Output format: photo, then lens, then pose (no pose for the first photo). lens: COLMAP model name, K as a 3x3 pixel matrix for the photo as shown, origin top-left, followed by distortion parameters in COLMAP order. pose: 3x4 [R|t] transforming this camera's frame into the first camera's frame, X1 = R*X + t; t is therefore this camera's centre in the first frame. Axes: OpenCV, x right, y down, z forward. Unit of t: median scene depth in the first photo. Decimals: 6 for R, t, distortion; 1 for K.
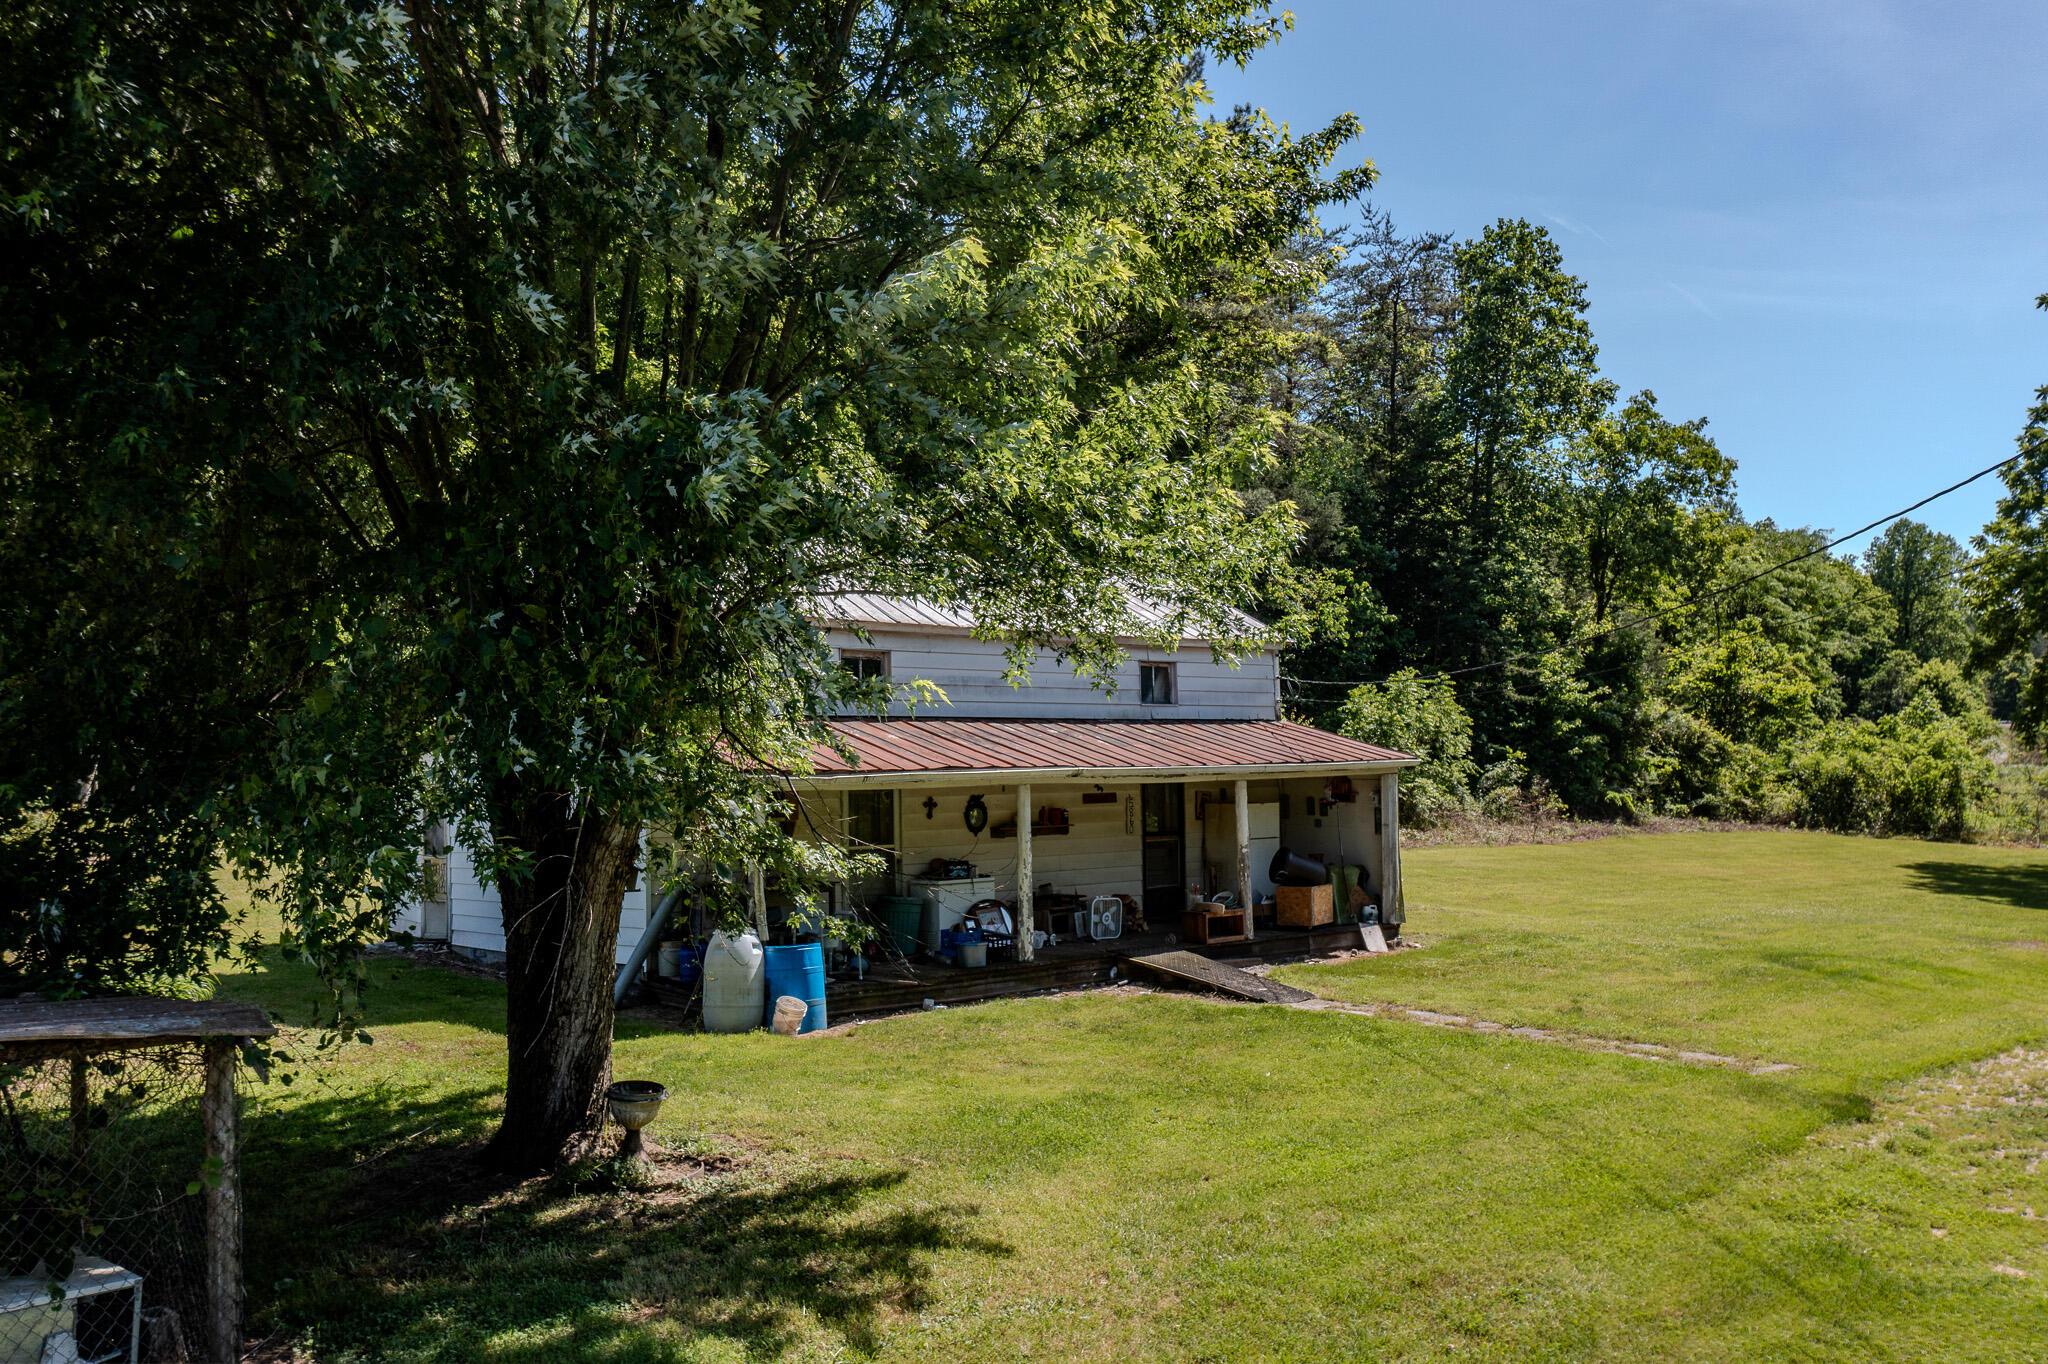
lens RADIAL K [[1625.5, 0, 1031.9], [0, 1625.5, 687.7], [0, 0, 1]] dist [-0.009396, 0.007916]
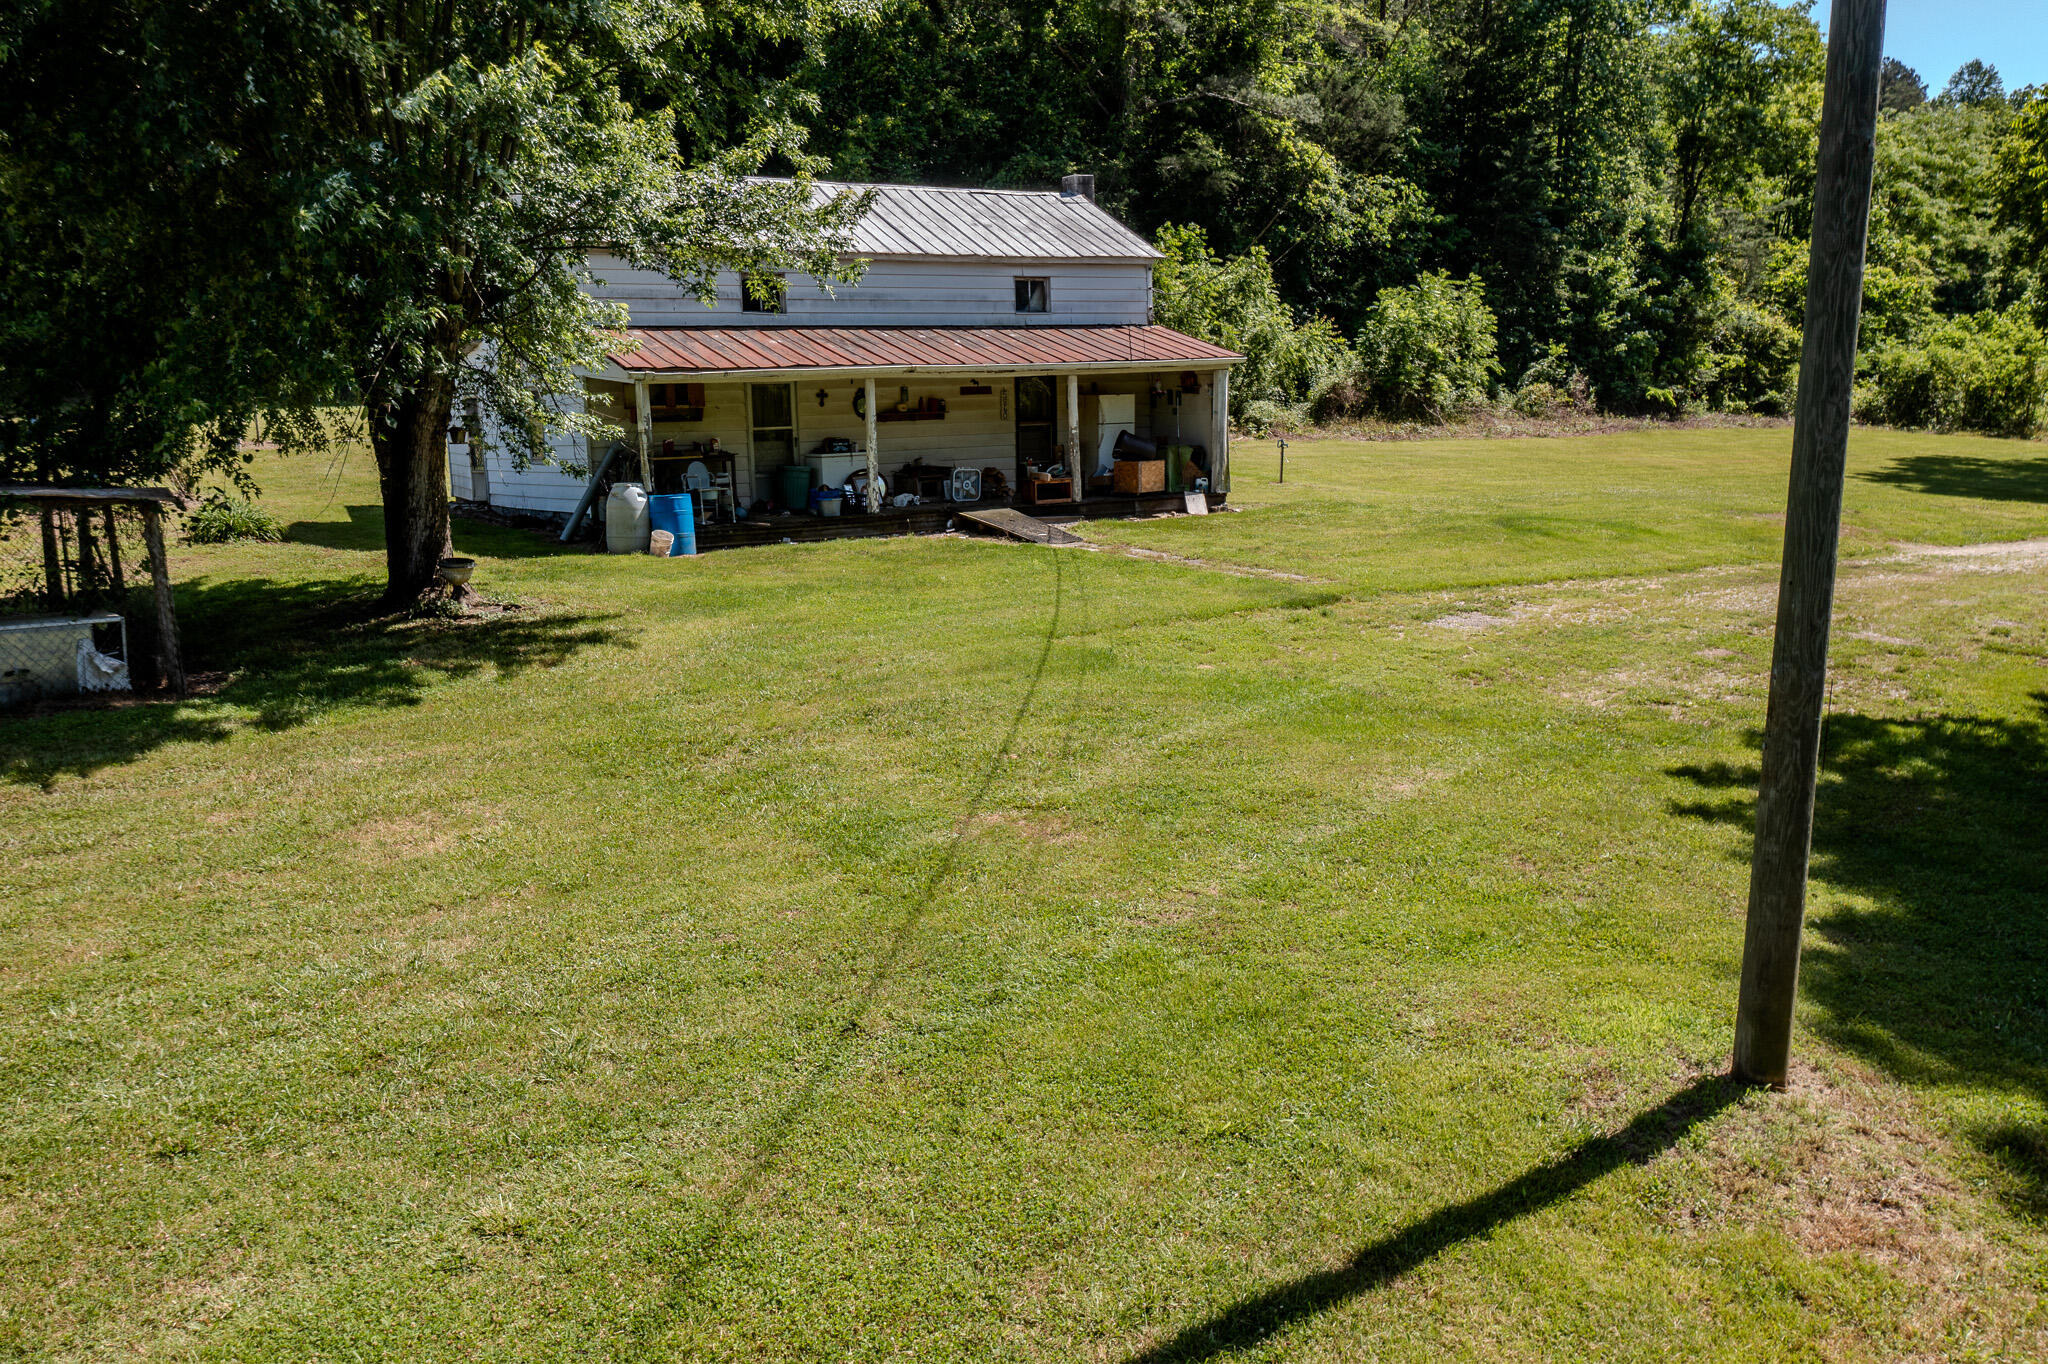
lens RADIAL K [[1625.5, 0, 1015.9], [0, 1625.5, 683.8], [0, 0, 1]] dist [-0.009396, 0.007916]
pose [[0.989406, 0.021405, -0.143591, 0.251938], [0.013296, 0.971554, 0.236443, -0.007850], [0.144567, -0.235847, 0.960977, -0.244875]]
